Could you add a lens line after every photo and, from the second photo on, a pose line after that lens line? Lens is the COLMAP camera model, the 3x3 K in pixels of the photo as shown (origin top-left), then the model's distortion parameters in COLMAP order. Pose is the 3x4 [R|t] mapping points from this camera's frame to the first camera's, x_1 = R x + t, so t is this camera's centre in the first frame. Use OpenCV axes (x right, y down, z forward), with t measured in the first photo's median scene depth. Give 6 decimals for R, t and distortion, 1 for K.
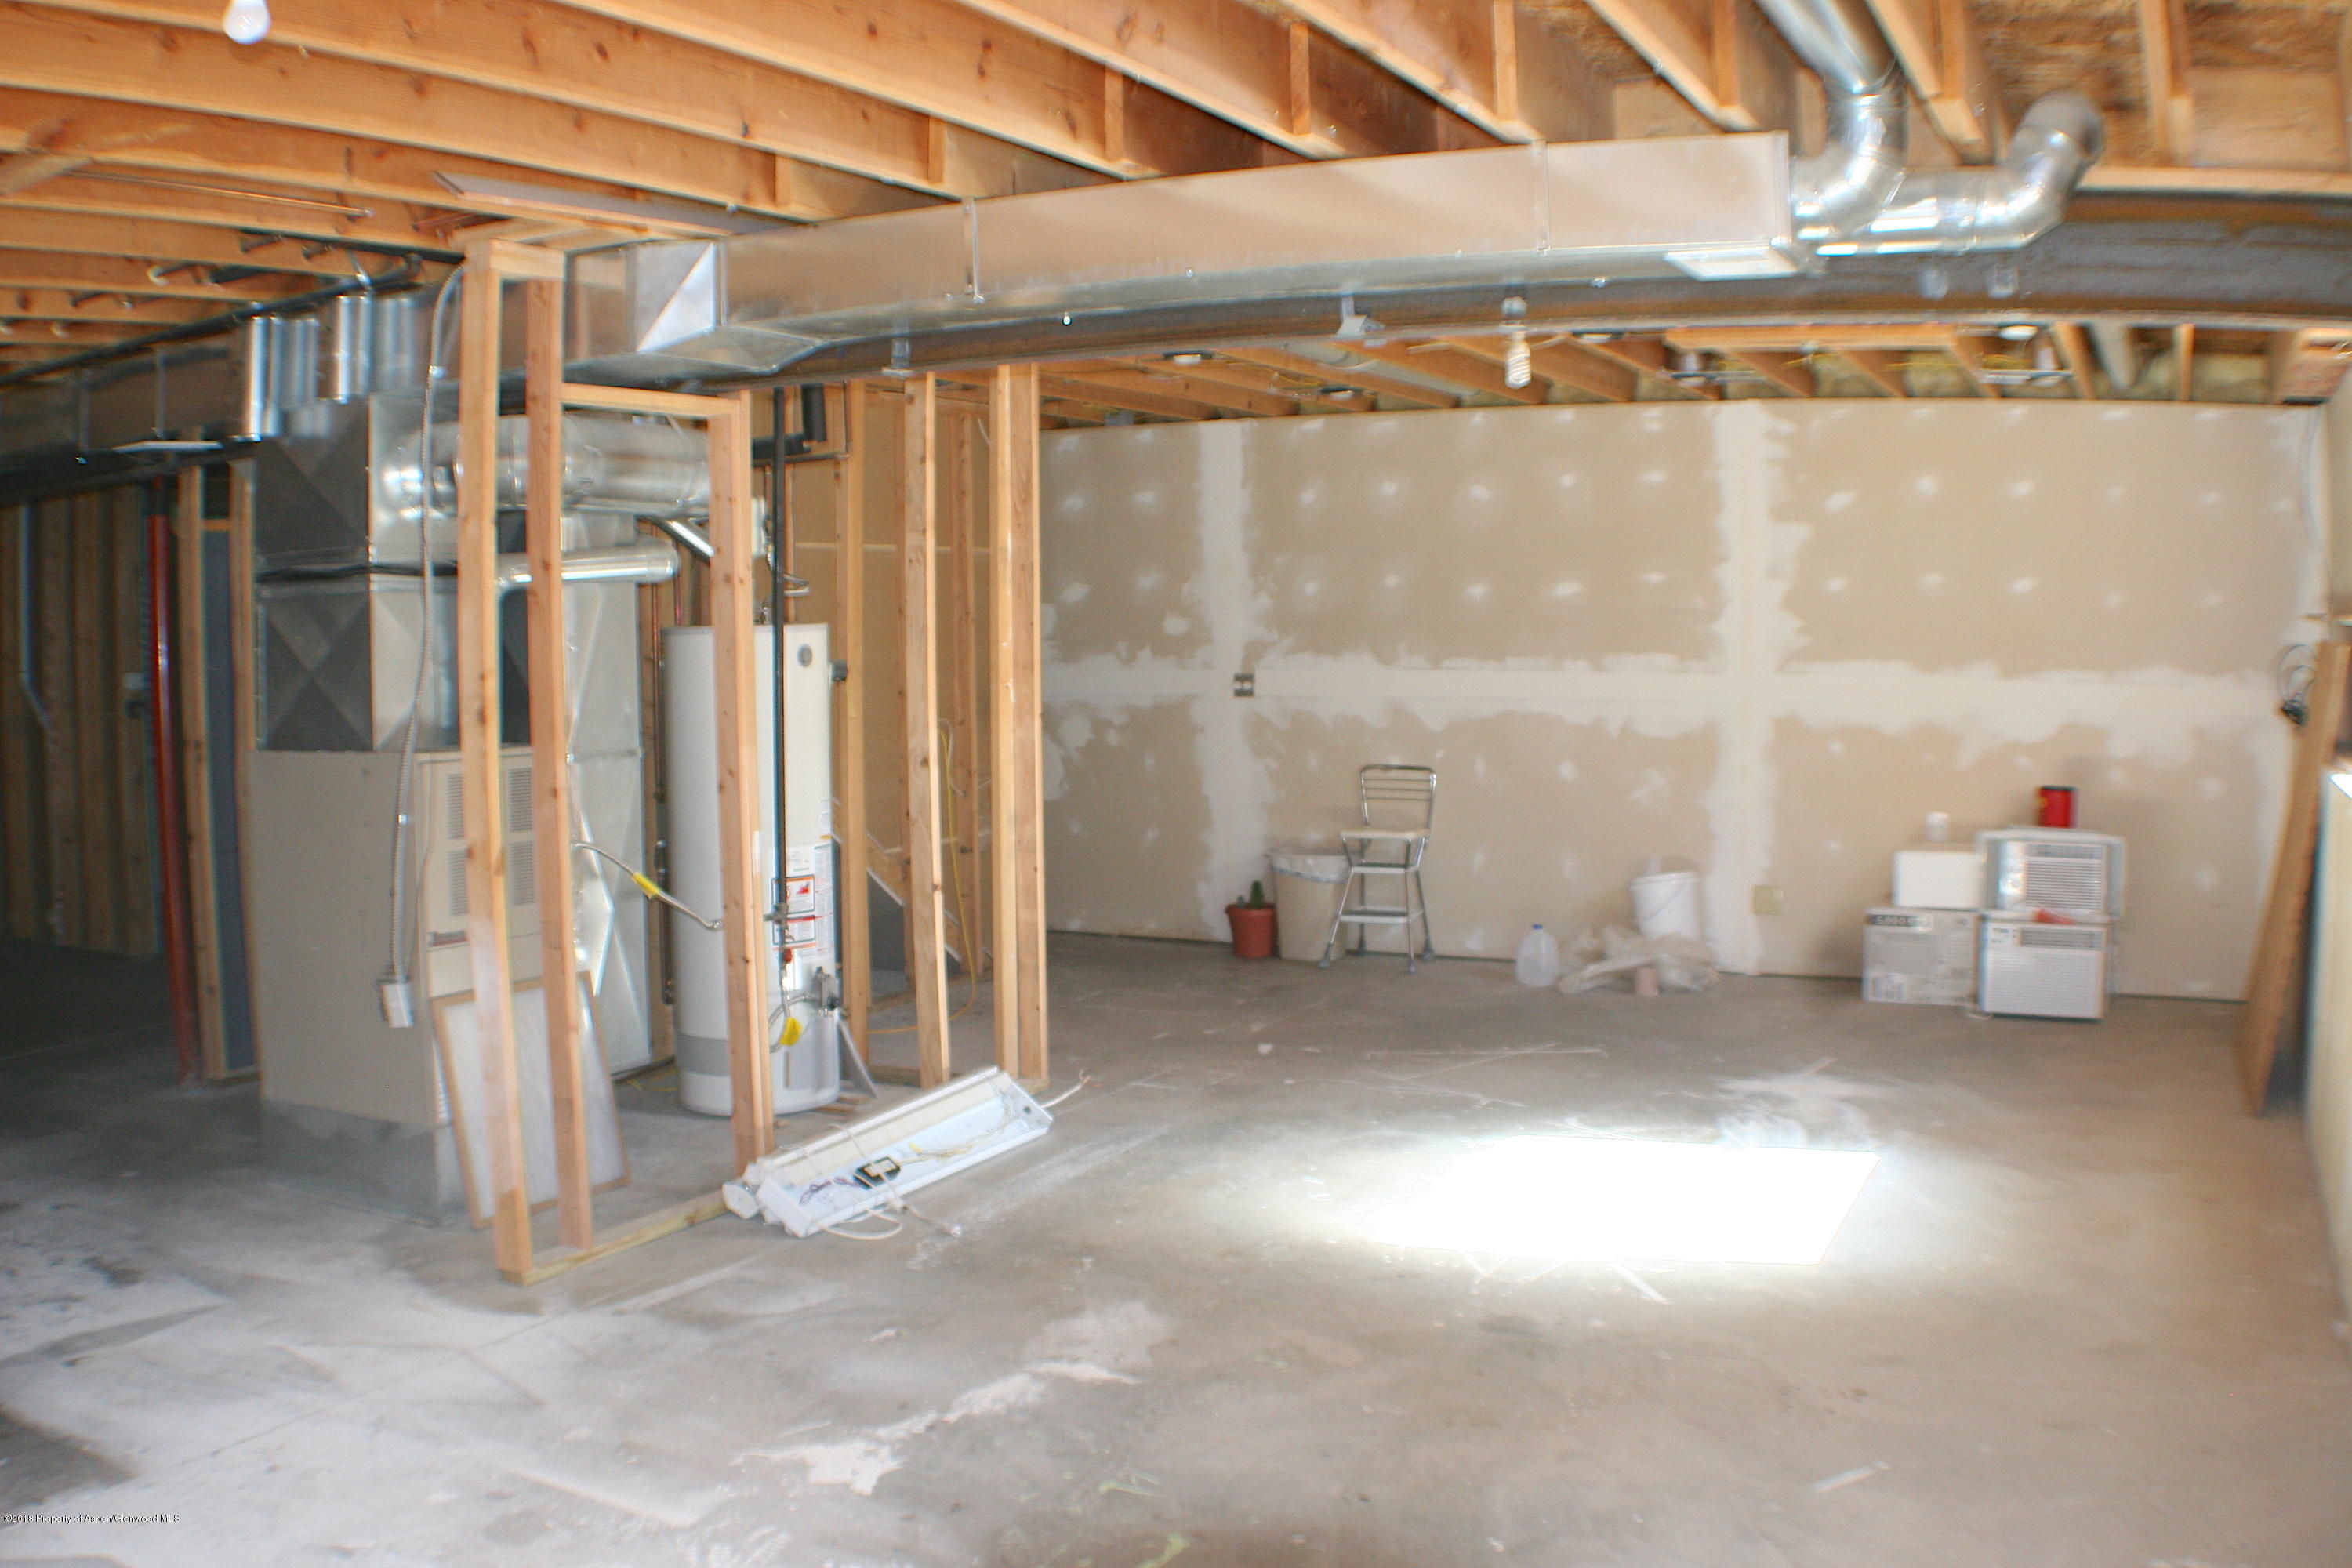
lens RADIAL K [[2128.0, 0, 1189.0], [0, 2128.0, 873.5], [0, 0, 1]] dist [-0.353180, 0.116424]
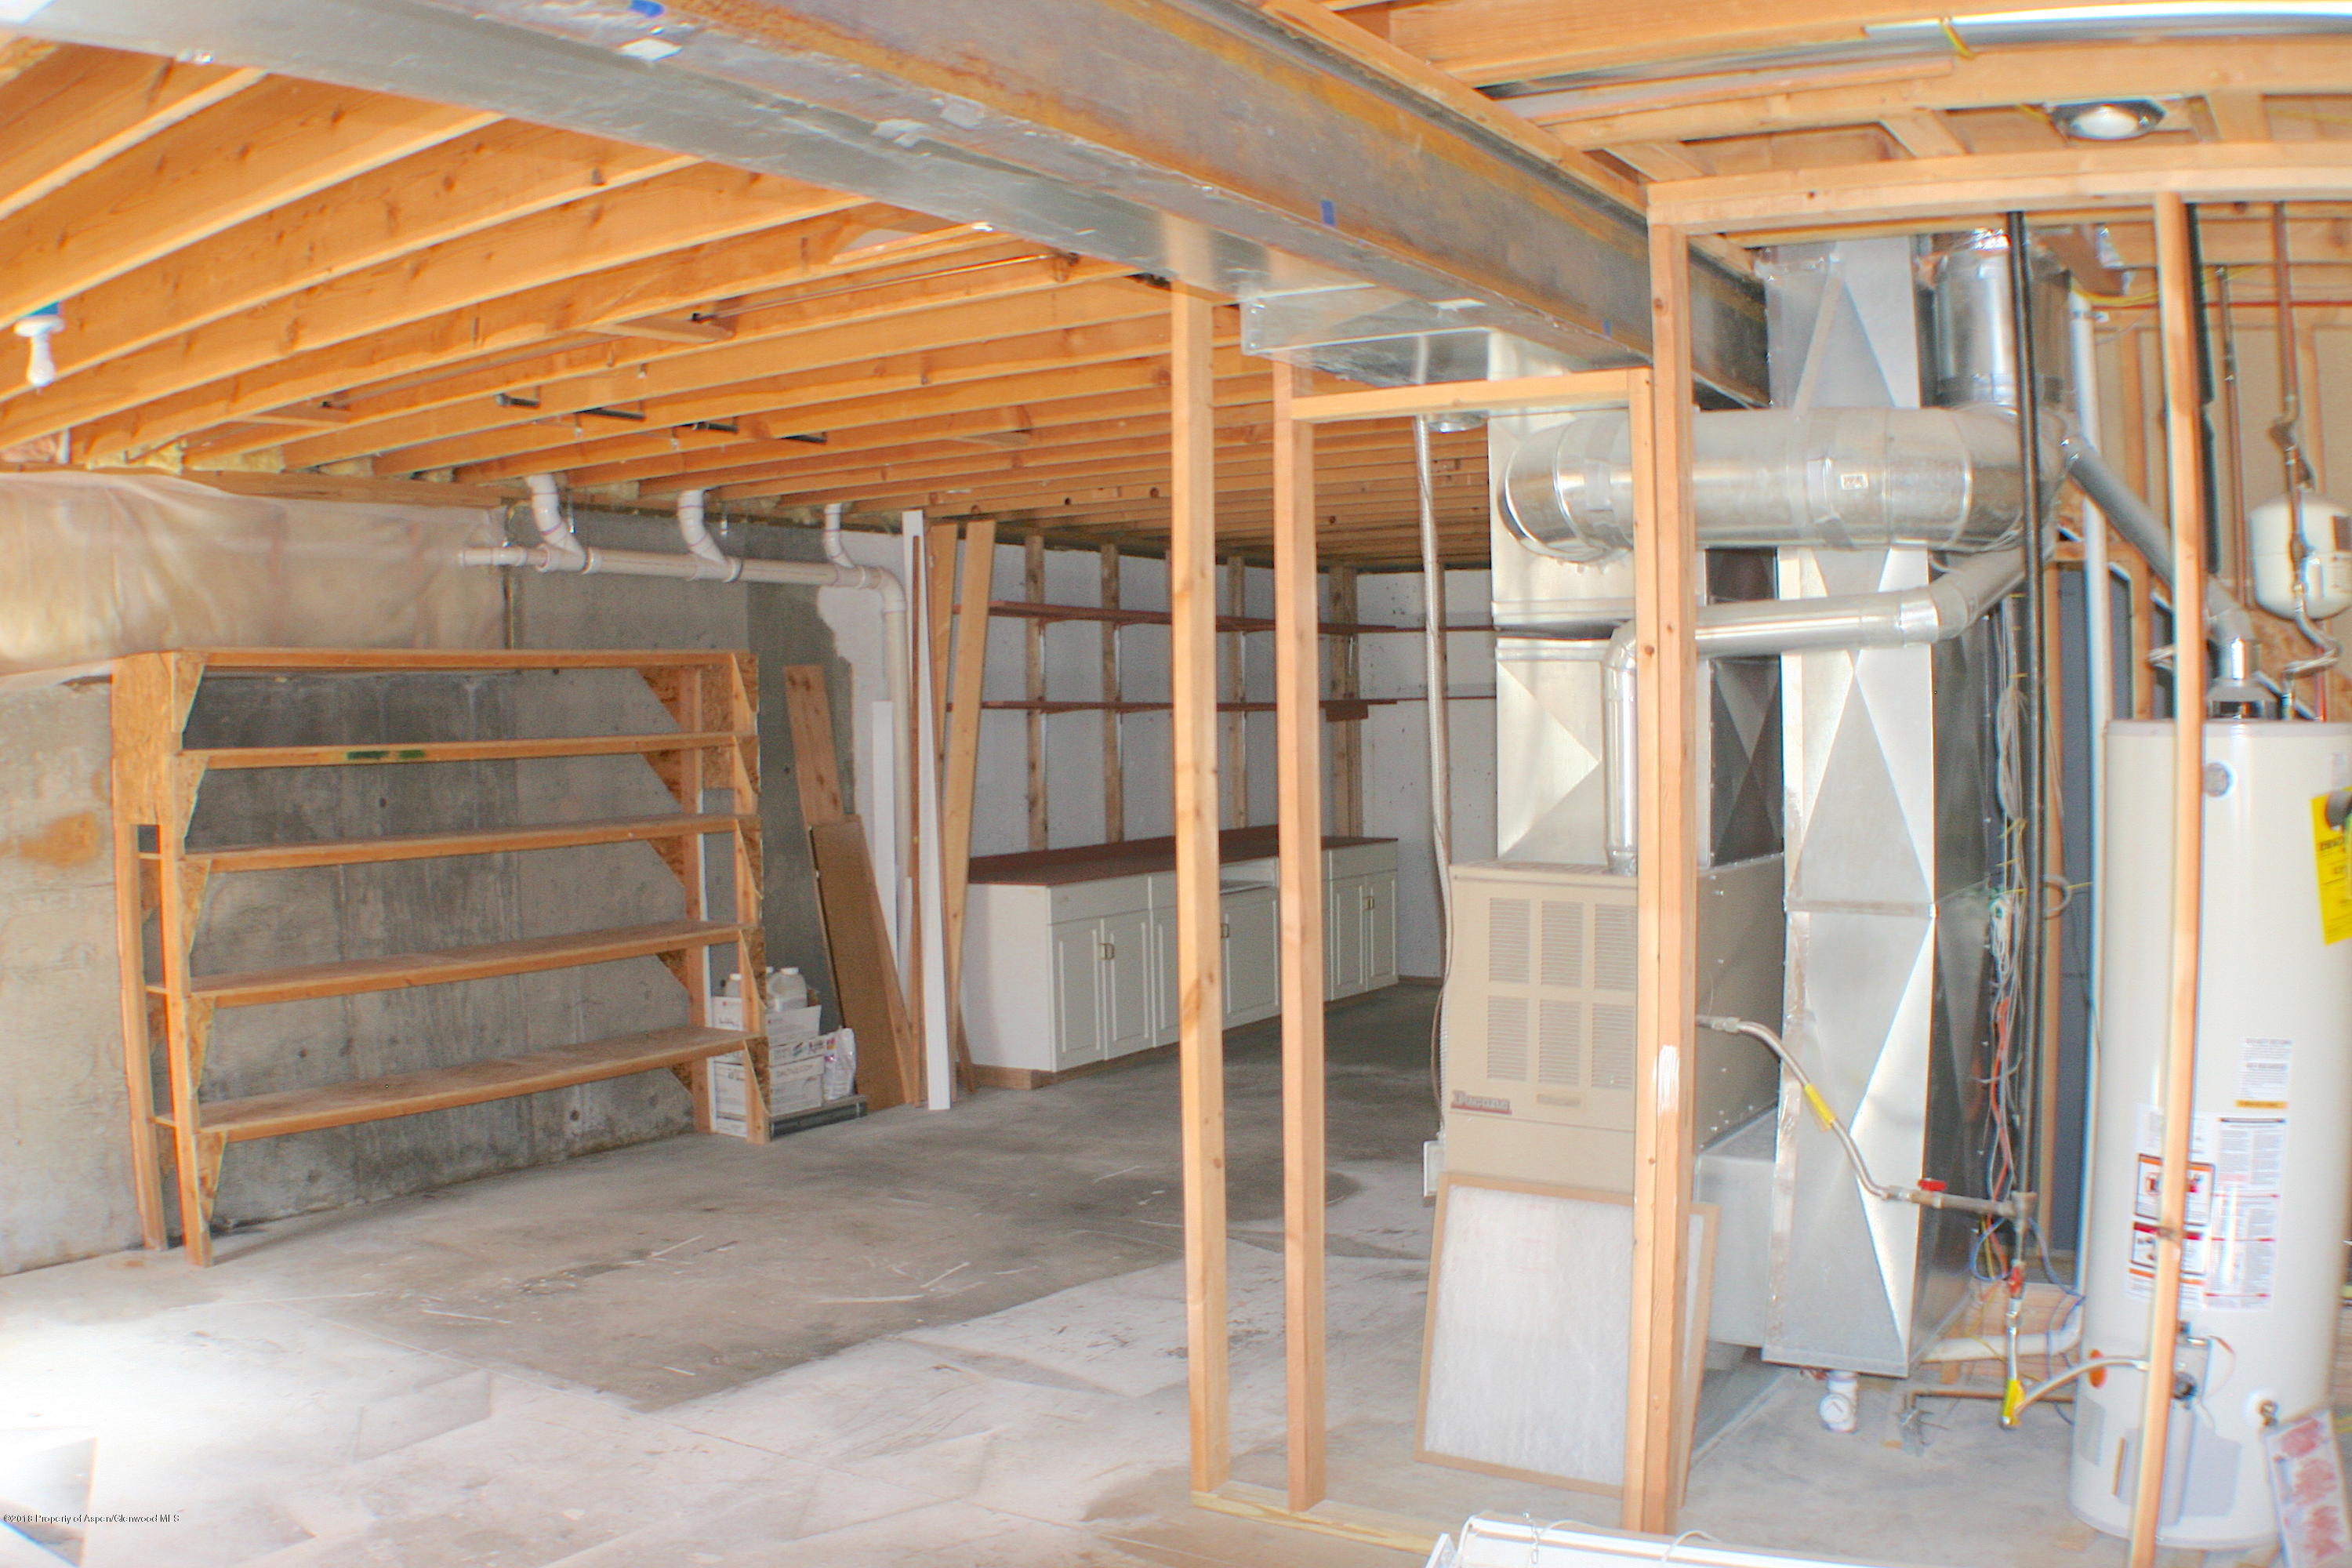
lens RADIAL K [[2128.0, 0, 1189.0], [0, 2128.0, 873.5], [0, 0, 1]] dist [-0.353180, 0.116424]
pose [[-0.097034, 0.083169, -0.991800, 0.531162], [-0.105175, 0.990066, 0.093314, -0.143419], [0.989708, 0.113367, -0.087323, 1.119493]]
